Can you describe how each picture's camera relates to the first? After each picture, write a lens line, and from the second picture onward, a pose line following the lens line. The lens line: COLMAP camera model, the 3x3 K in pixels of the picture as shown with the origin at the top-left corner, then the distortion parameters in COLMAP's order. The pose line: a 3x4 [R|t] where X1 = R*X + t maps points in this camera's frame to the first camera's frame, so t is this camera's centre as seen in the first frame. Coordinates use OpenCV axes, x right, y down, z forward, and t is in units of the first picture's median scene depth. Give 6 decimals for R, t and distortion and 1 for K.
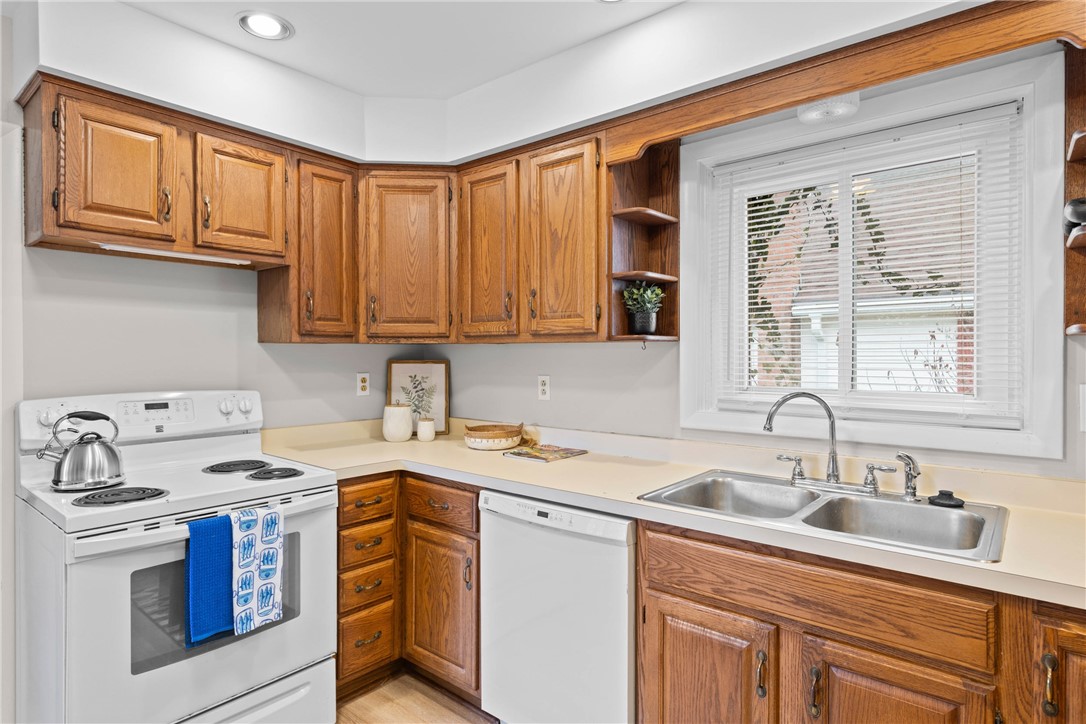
lens RADIAL K [[595.3, 0, 542.1], [0, 595.3, 360.7], [0, 0, 1]] dist [-0.001691, 0.002220]
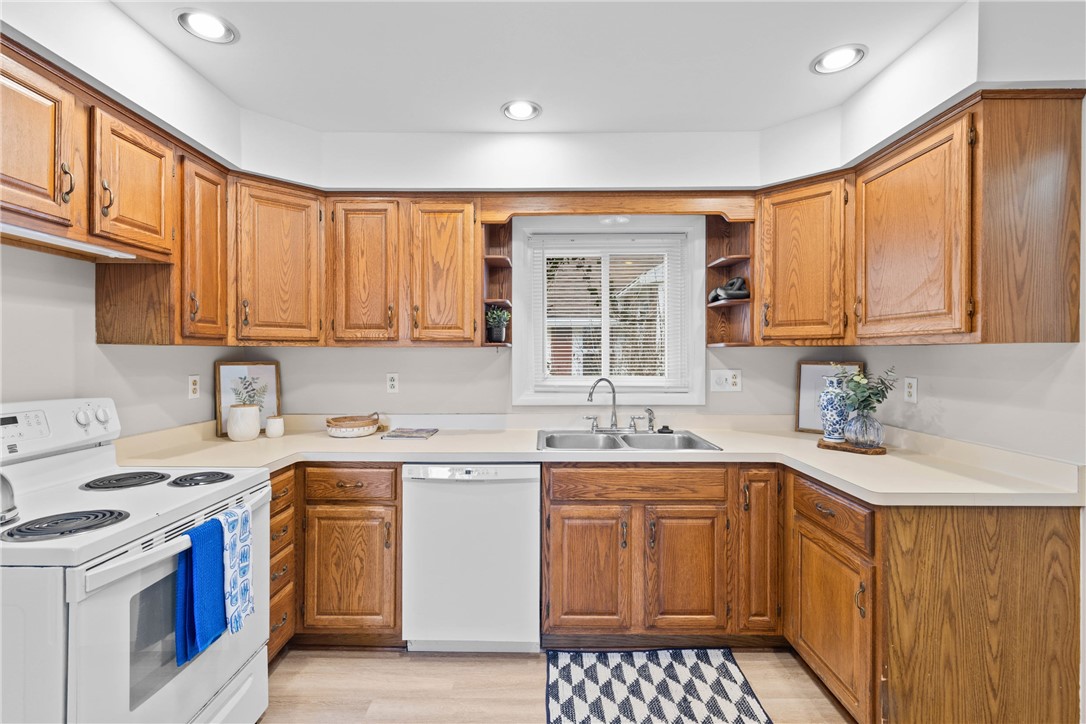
lens RADIAL K [[491.7, 0, 541.9], [0, 491.7, 357.3], [0, 0, 1]] dist [0.001983, -0.000600]
pose [[0.766533, -0.003875, 0.642193, -0.512981], [0.007128, 0.999972, -0.002474, -0.004166], [-0.642165, 0.006474, 0.766539, 0.013732]]
